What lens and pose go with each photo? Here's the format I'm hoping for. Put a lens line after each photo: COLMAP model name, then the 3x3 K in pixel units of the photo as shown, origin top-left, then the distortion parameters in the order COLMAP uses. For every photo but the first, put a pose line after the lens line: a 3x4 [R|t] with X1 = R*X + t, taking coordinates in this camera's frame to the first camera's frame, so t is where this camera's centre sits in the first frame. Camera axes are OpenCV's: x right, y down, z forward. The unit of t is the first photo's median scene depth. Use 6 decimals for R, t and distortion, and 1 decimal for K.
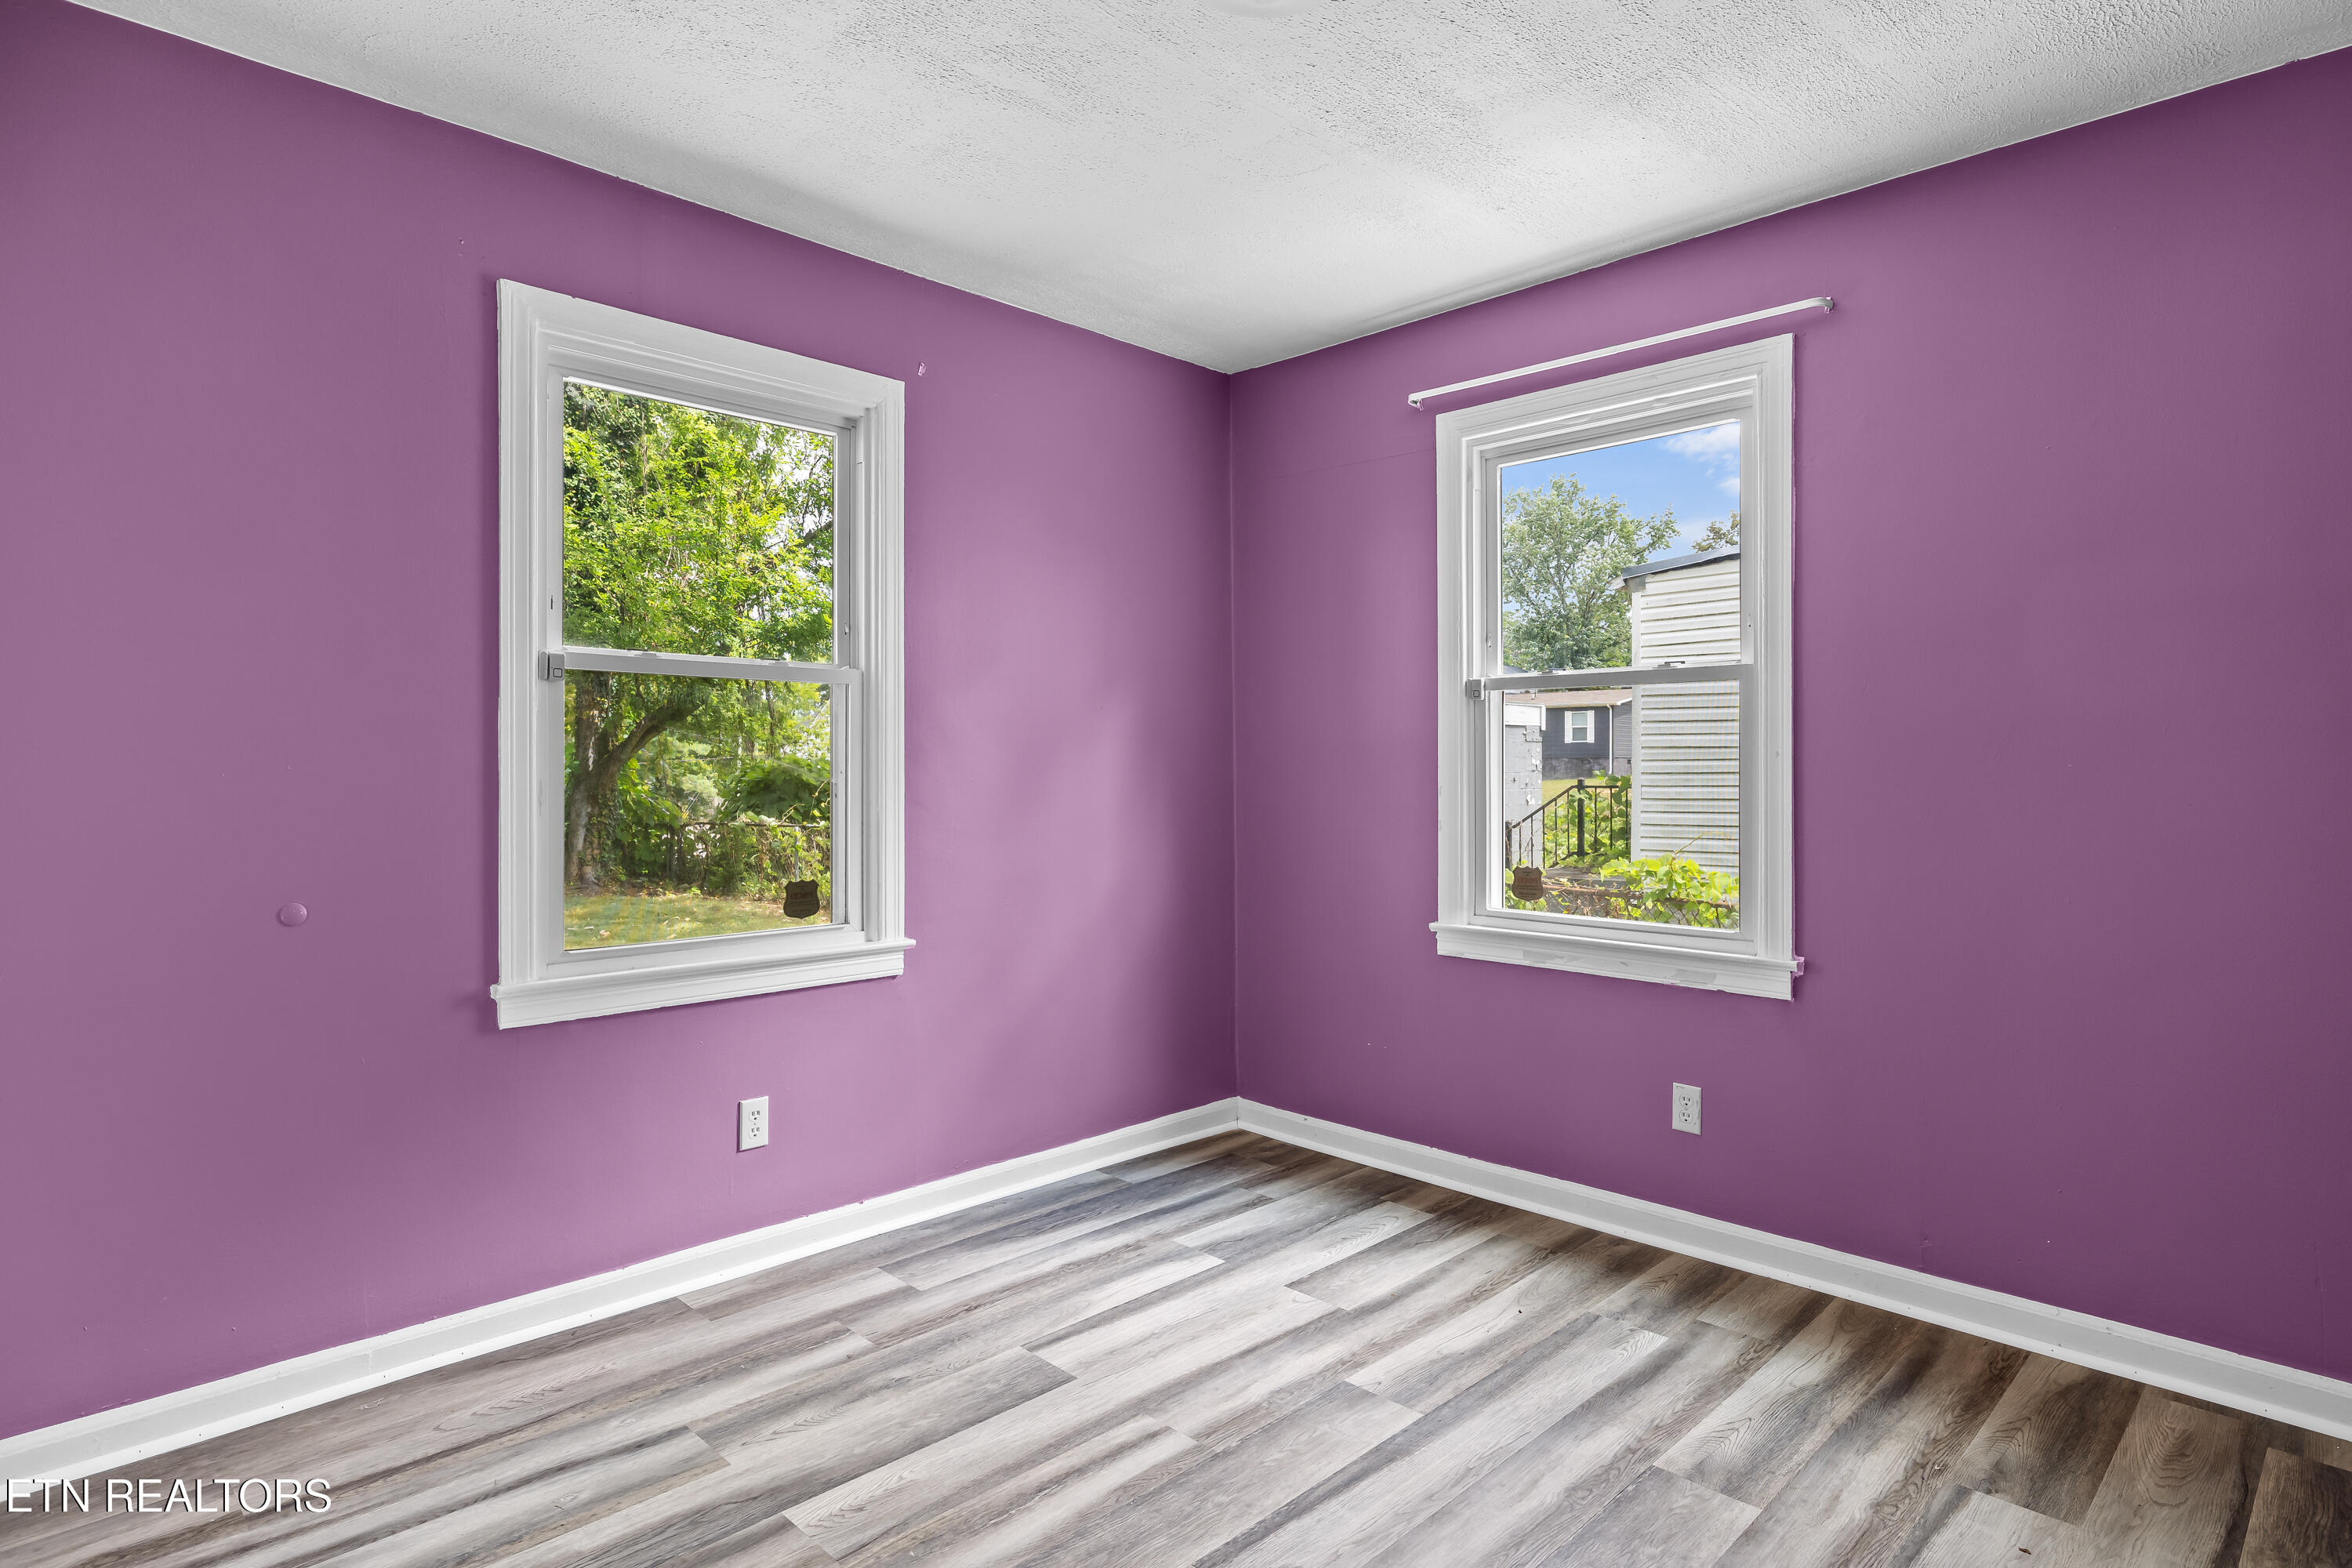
lens RADIAL K [[1275.4, 0, 1184.4], [0, 1275.4, 772.8], [0, 0, 1]] dist [0.004309, -0.000851]
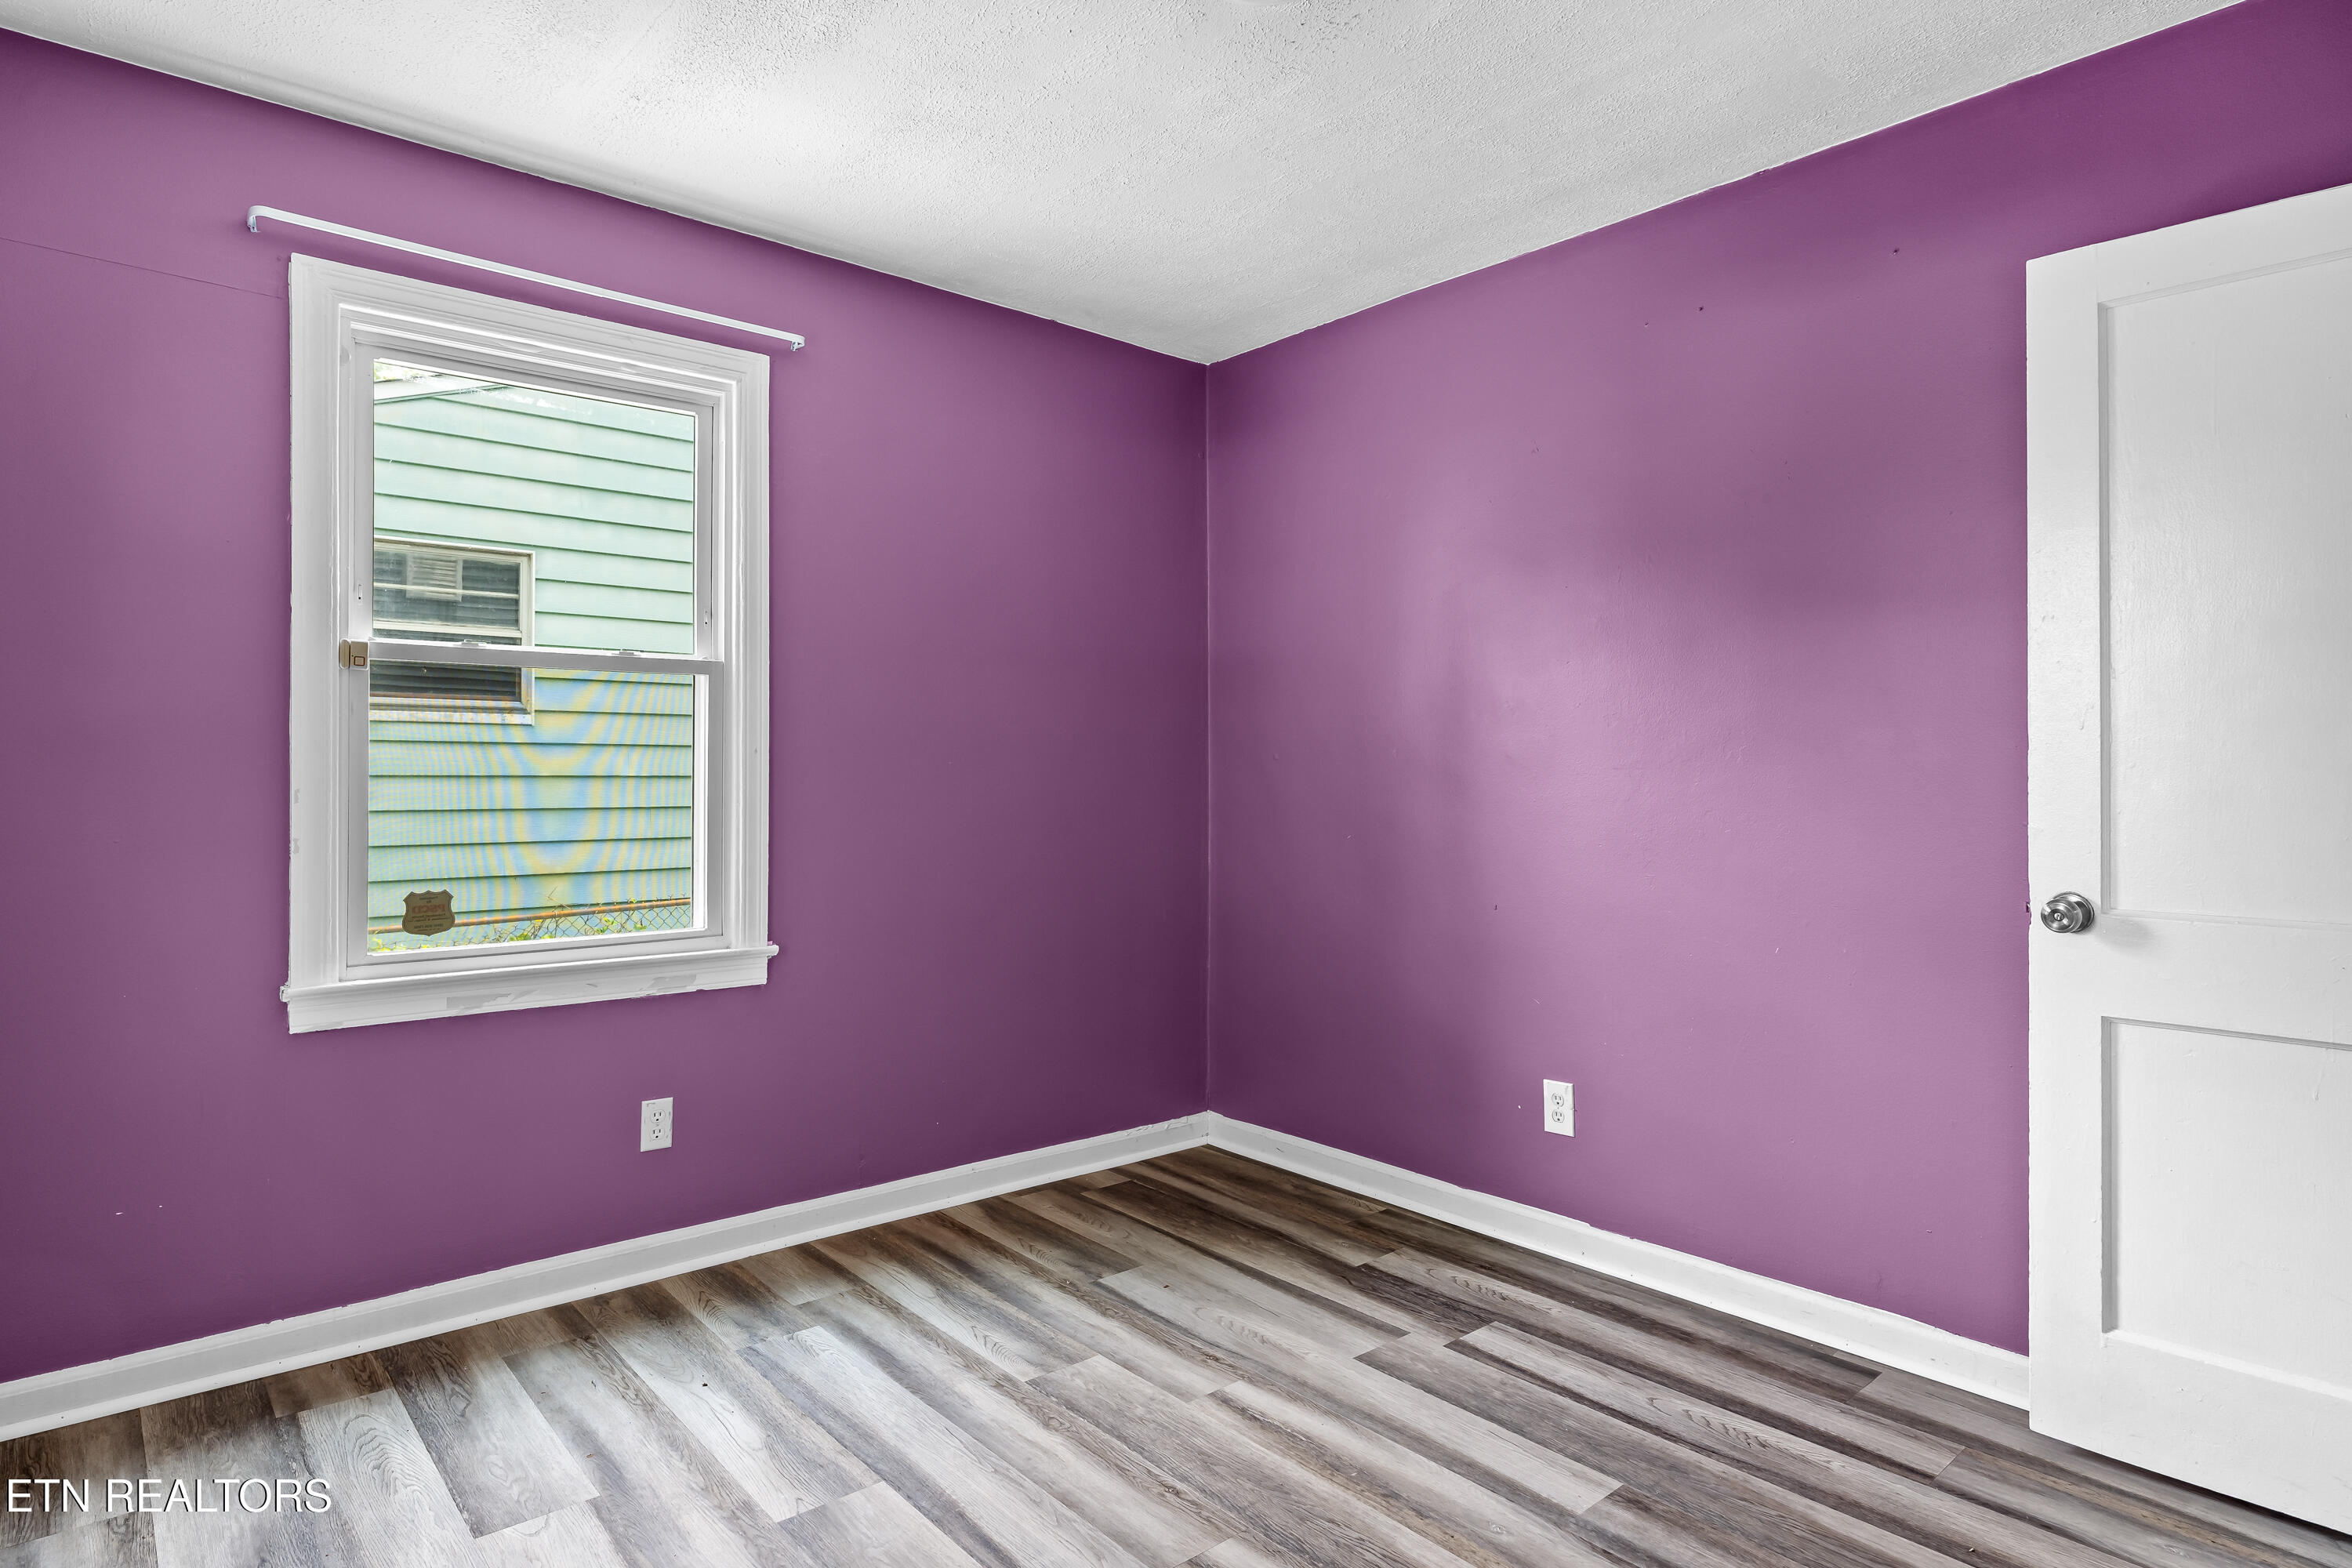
lens RADIAL K [[1275.4, 0, 1185.8], [0, 1275.4, 760.1], [0, 0, 1]] dist [0.004309, -0.000851]
pose [[0.077951, 0.007561, 0.996929, -0.572038], [0.003717, 0.999962, -0.007875, 0.002568], [-0.996950, 0.004320, 0.077920, 0.587538]]
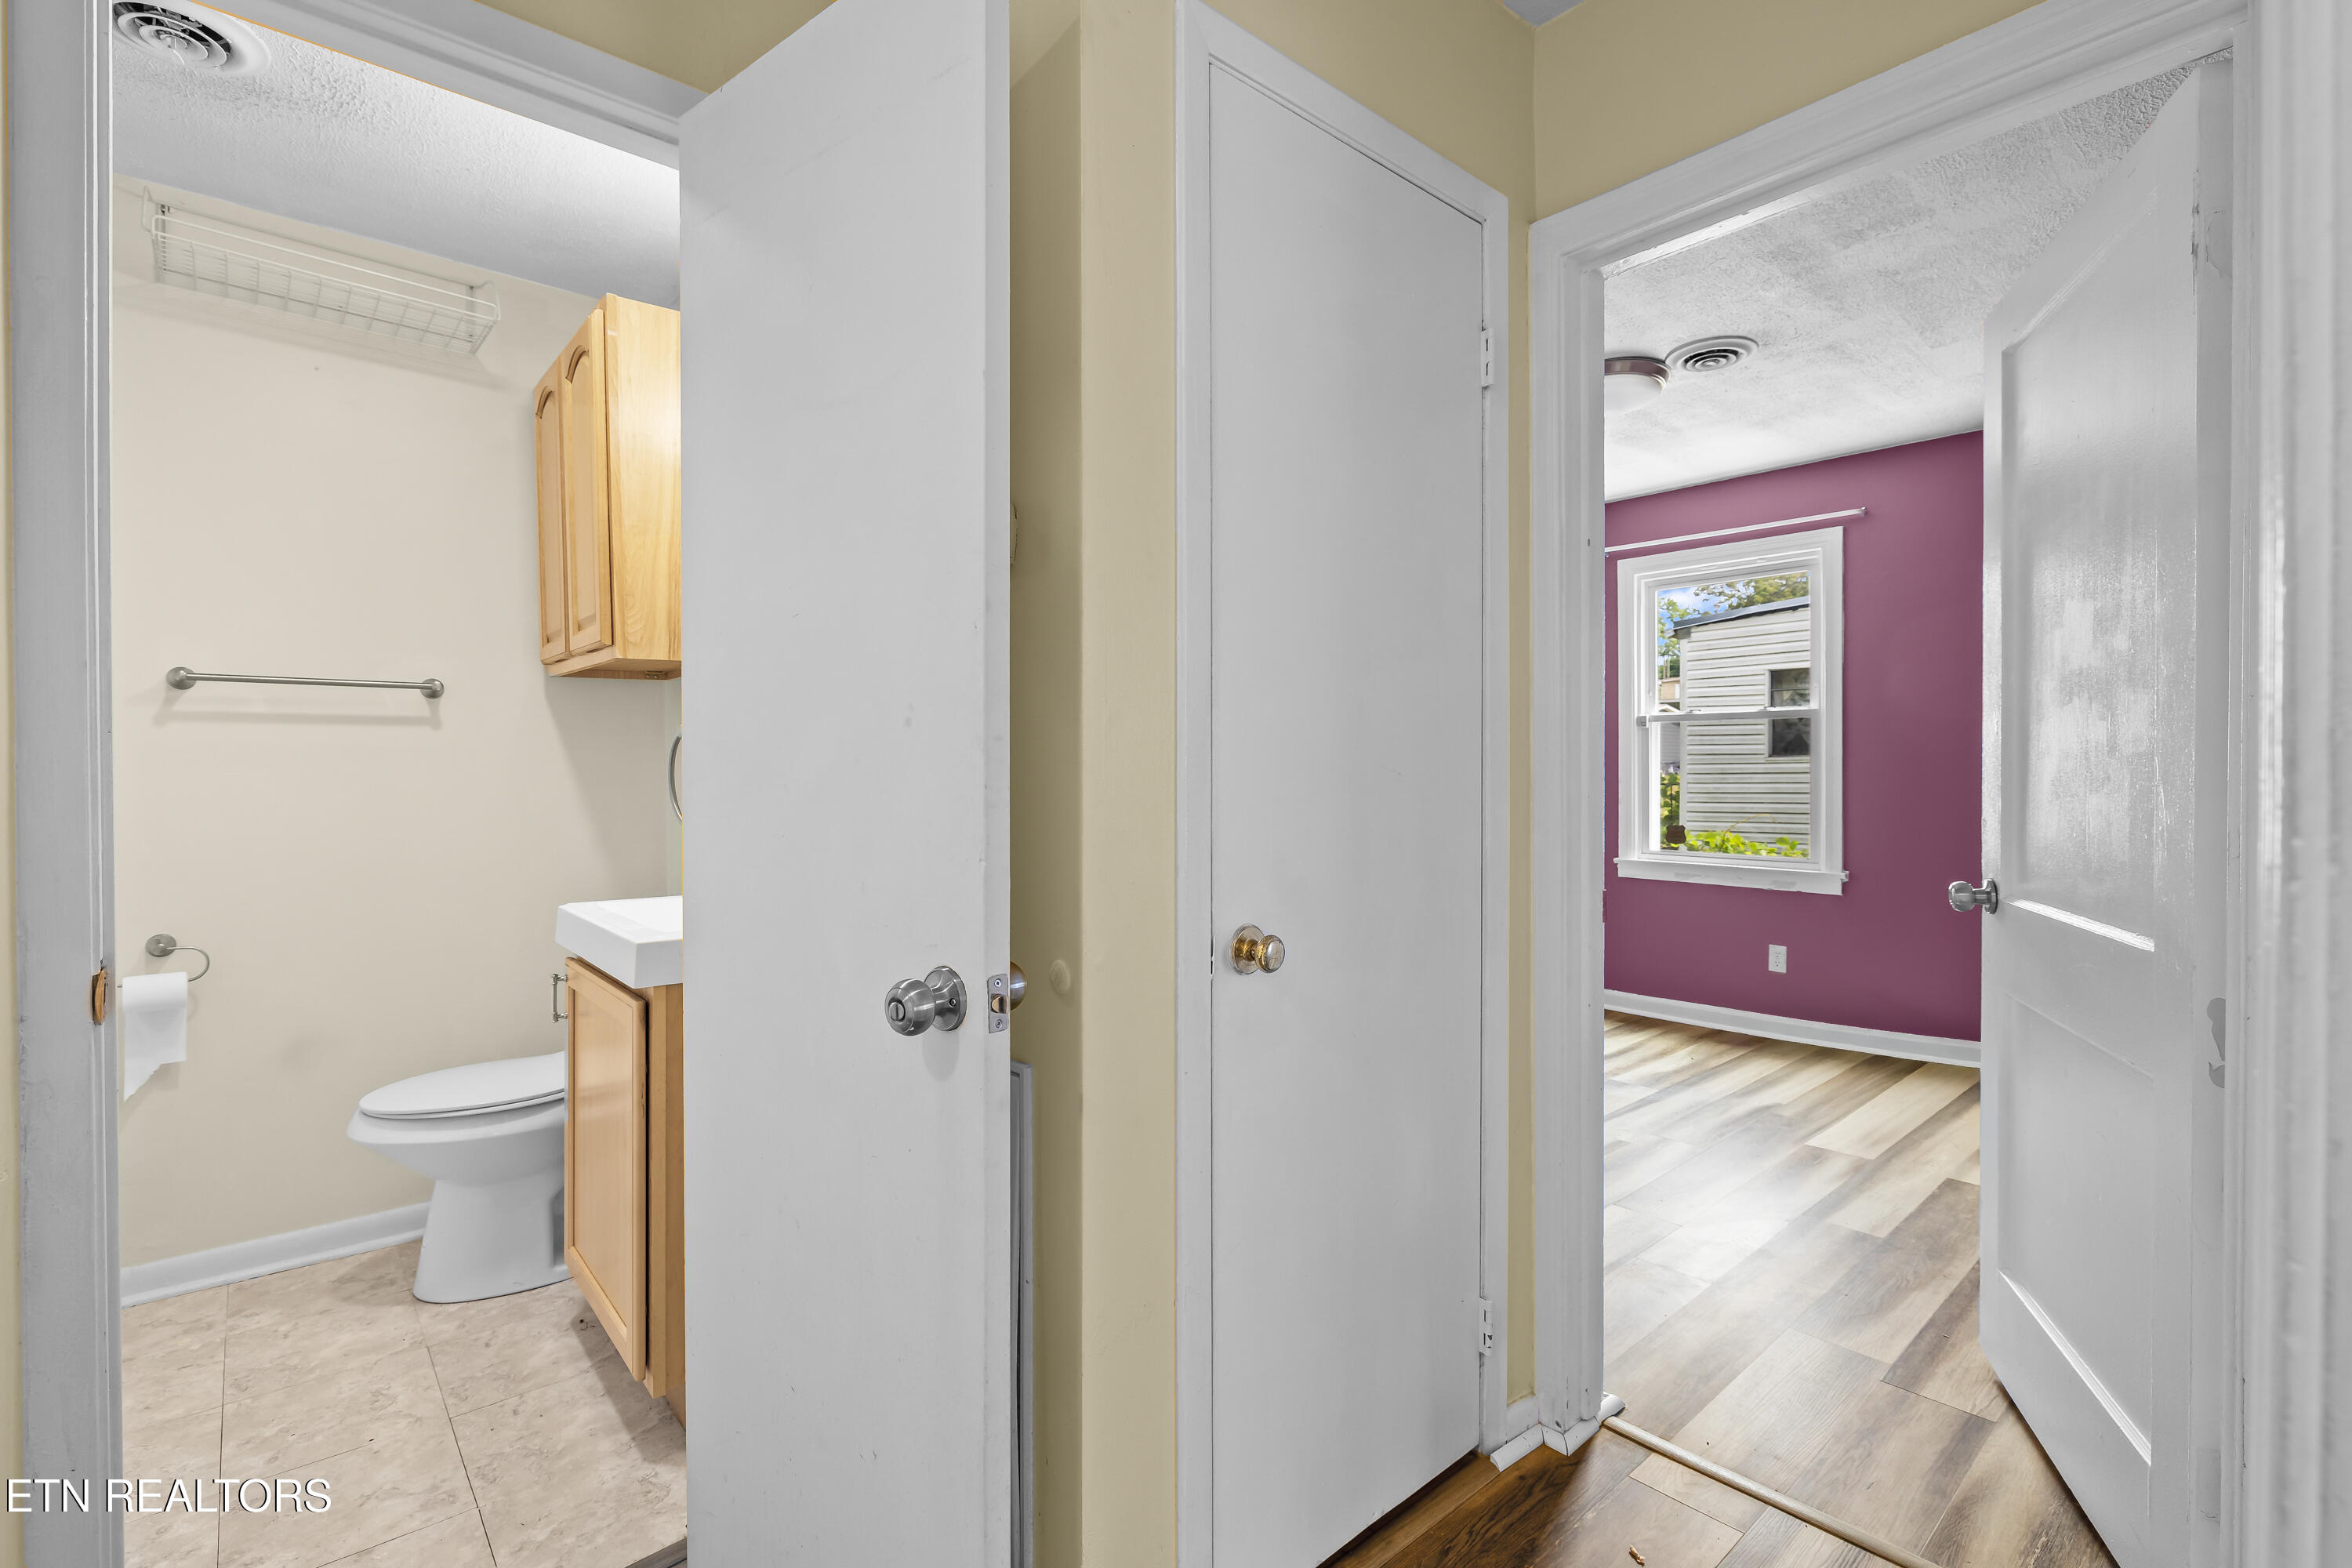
lens RADIAL K [[1061.5, 0, 1173.2], [0, 1061.5, 775.0], [0, 0, 1]] dist [-0.002826, -0.000066]
pose [[0.997246, 0.000471, -0.074158, -0.368001], [-0.000460, 1.000000, 0.000168, 0.008315], [0.074158, -0.000134, 0.997247, -0.584097]]
